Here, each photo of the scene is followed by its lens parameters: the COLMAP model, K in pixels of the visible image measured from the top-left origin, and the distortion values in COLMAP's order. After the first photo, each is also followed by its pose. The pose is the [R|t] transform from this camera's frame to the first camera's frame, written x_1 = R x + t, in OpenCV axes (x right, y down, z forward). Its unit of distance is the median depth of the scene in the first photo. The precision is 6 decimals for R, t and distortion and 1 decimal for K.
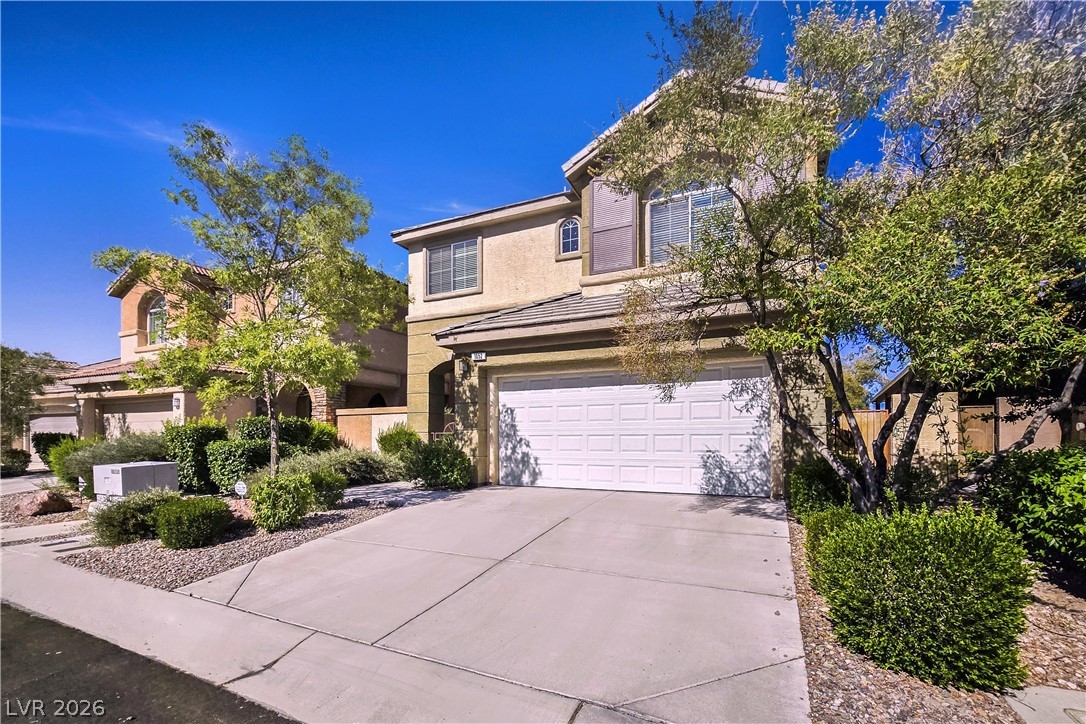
lens RADIAL K [[487.7, 0, 549.8], [0, 487.7, 382.2], [0, 0, 1]] dist [-0.000318, 0.000000]
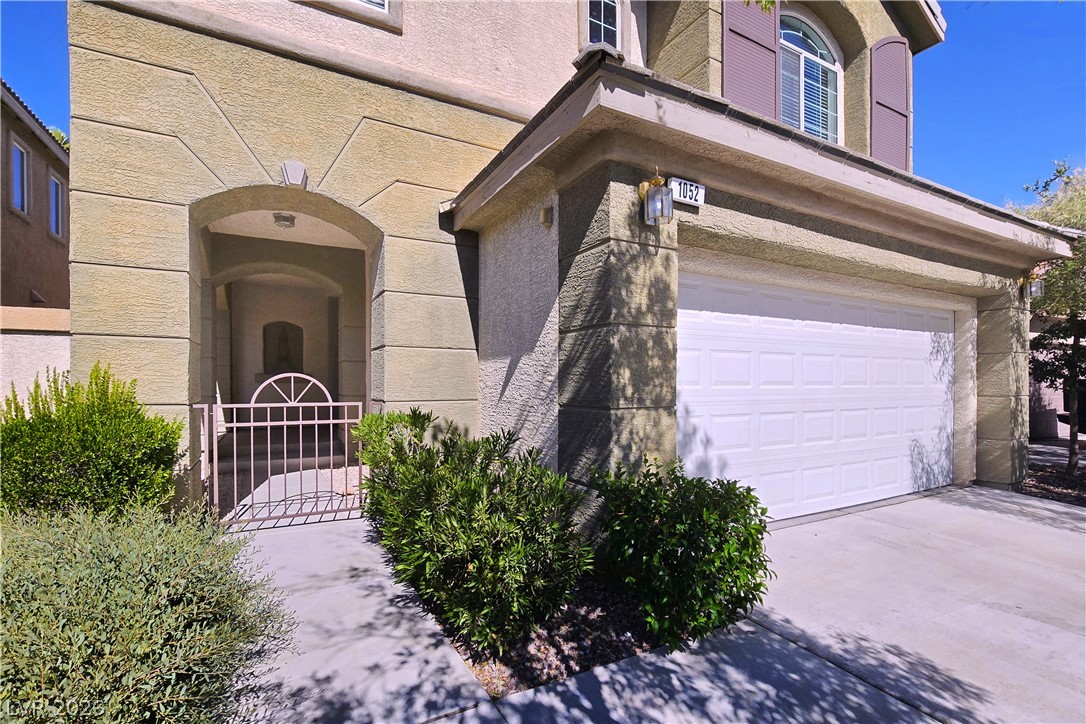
lens RADIAL K [[487.7, 0, 549.8], [0, 487.7, 382.2], [0, 0, 1]] dist [-0.000318, 0.000000]
pose [[0.579773, 0.017045, 0.814600, -0.506412], [-0.090366, 0.994958, 0.043497, 0.078666], [-0.809751, -0.098831, 0.578390, 0.899466]]
